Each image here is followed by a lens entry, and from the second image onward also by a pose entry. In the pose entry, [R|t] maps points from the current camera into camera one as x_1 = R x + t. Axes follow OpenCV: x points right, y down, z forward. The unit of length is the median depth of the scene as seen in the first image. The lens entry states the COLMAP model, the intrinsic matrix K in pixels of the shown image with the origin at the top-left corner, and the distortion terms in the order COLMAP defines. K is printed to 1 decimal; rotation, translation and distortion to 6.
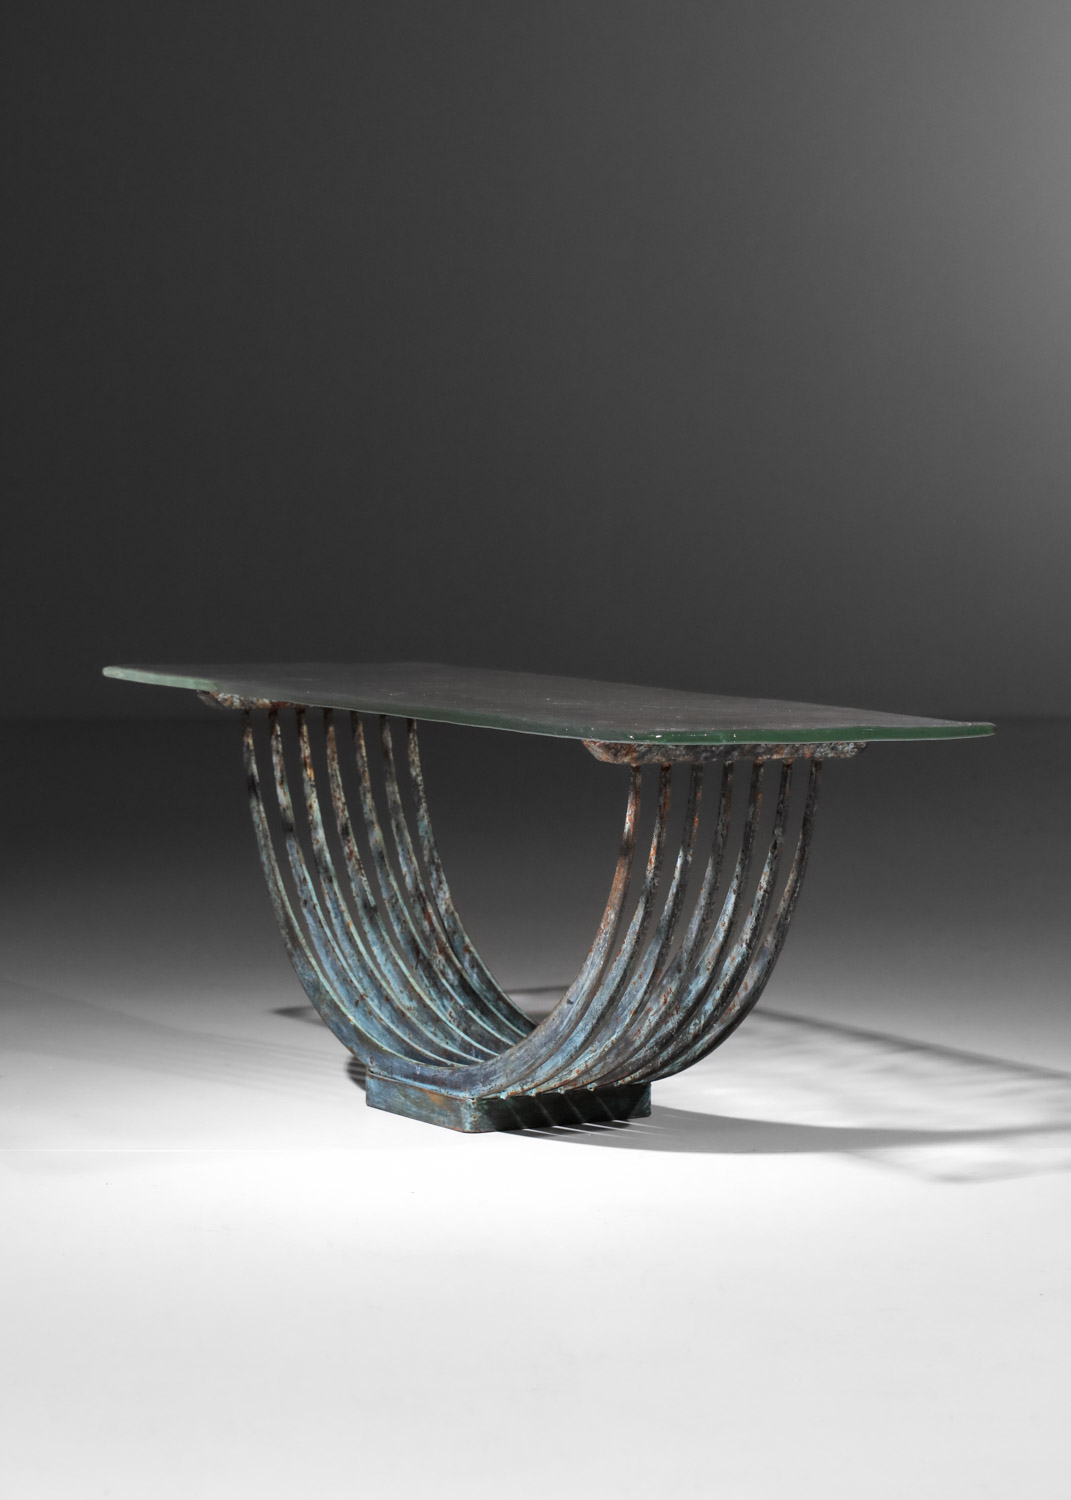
lens RADIAL K [[4307.3, 0, 534.4], [0, 4307.3, 750.6], [0, 0, 1]] dist [0.087170, 0.000000]
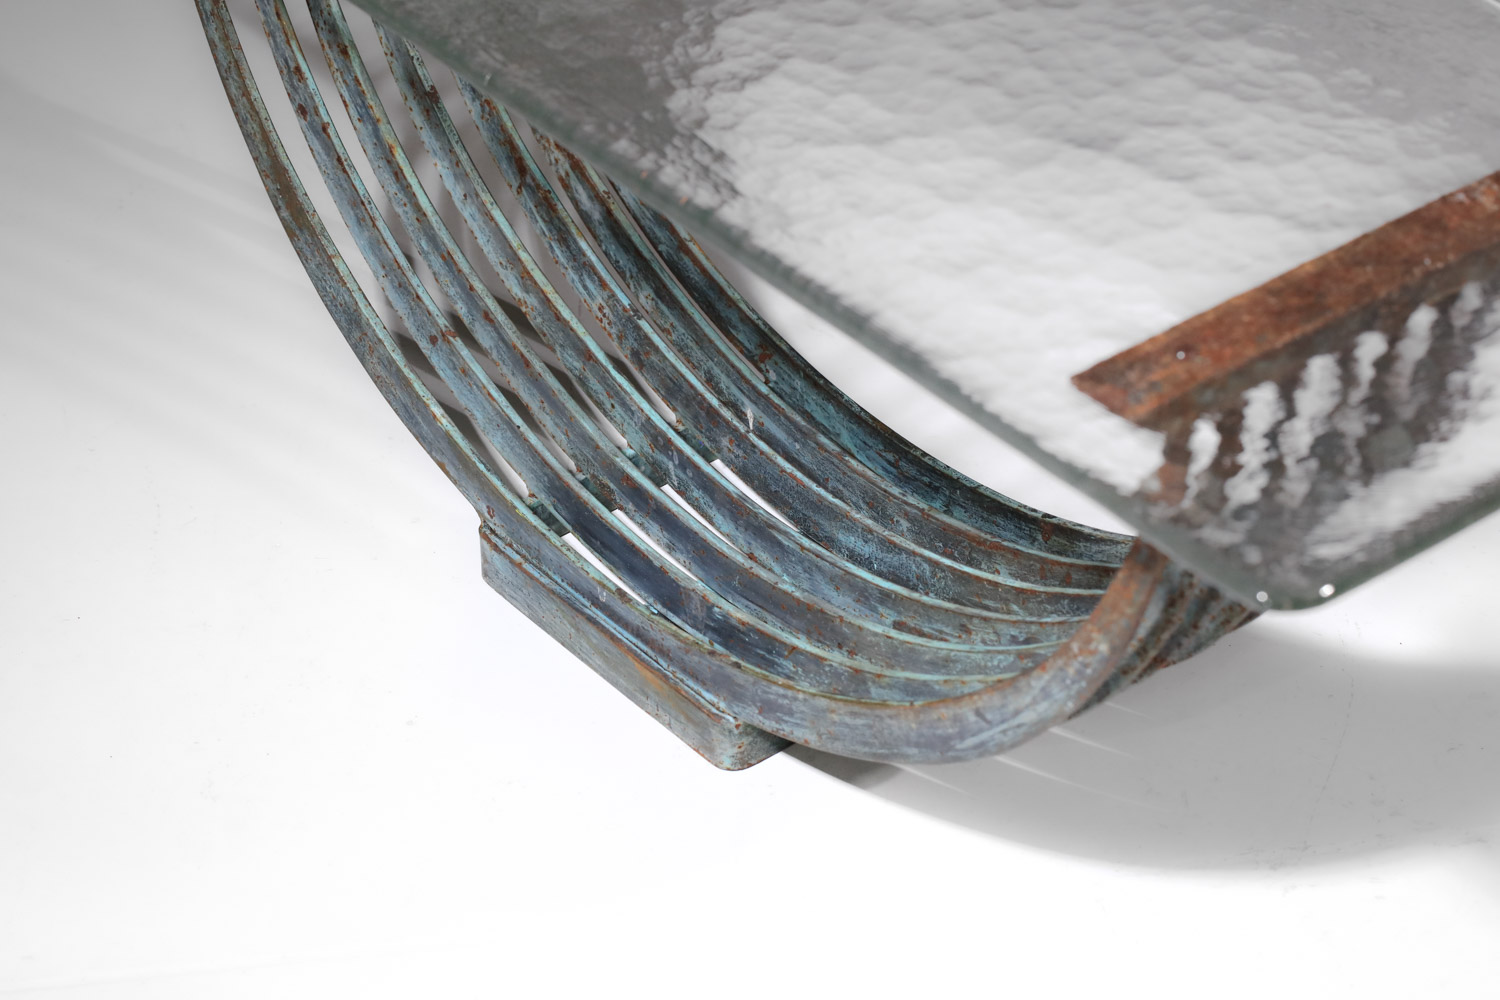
lens RADIAL K [[4361.6, 0, 749.4], [0, 4361.6, 498.0], [0, 0, 1]] dist [-0.027198, 0.000000]
pose [[0.988580, -0.095199, 0.116815, -0.069608], [0.018315, 0.845338, 0.533918, -0.216067], [-0.149577, -0.525682, 0.837428, 0.558728]]
